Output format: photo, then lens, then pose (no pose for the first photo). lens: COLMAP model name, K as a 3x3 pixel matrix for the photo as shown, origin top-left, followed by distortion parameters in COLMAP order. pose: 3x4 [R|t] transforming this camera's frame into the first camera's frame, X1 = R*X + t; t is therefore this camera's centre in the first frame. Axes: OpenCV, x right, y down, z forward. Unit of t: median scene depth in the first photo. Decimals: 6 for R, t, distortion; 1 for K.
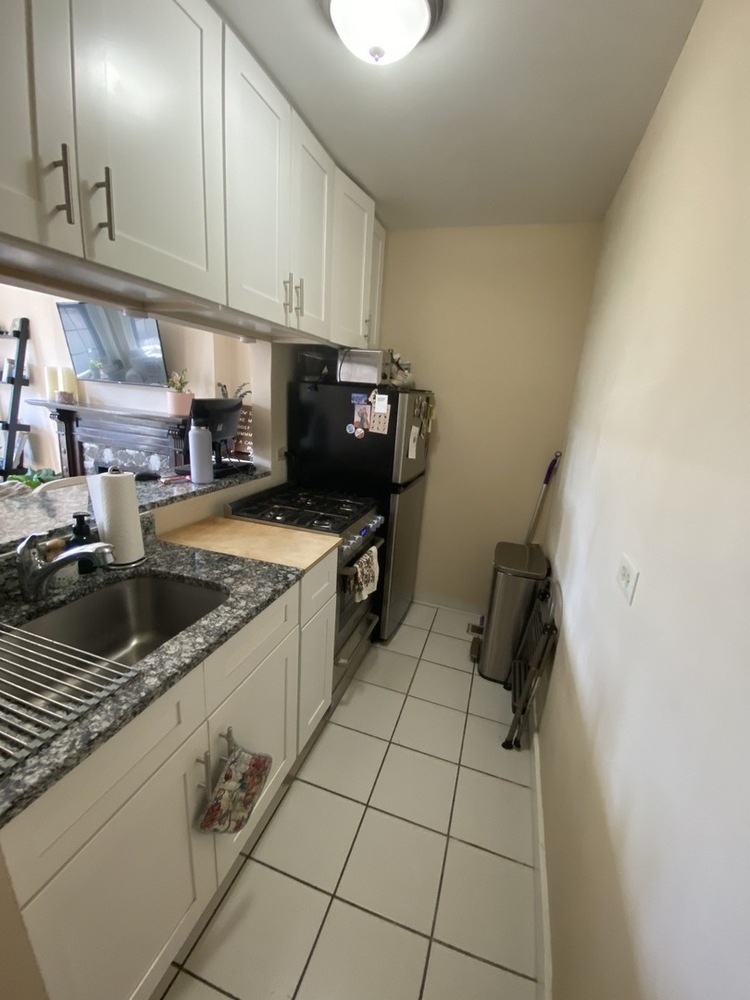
lens RADIAL K [[403.0, 0, 376.5], [0, 403.0, 498.4], [0, 0, 1]] dist [0.030699, -0.025650]
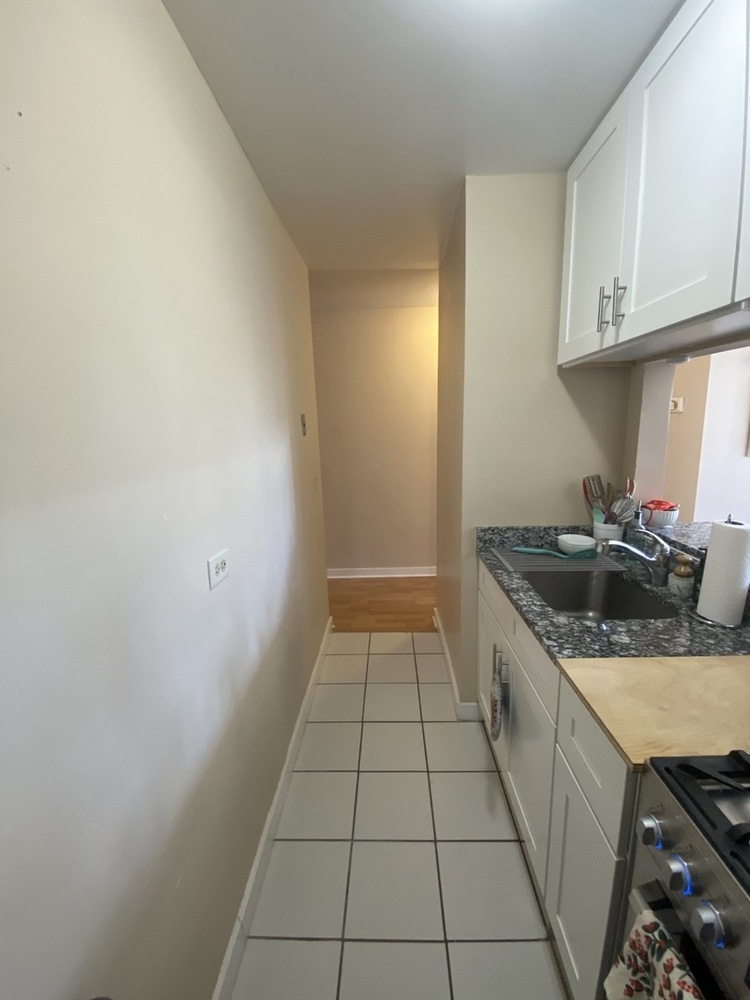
lens RADIAL K [[403.0, 0, 376.5], [0, 403.0, 498.4], [0, 0, 1]] dist [0.030699, -0.025650]
pose [[-0.958864, 0.010066, -0.283686, 0.391481], [-0.105698, 0.914846, 0.389724, -0.392231], [0.263452, 0.403677, -0.876149, 1.599867]]
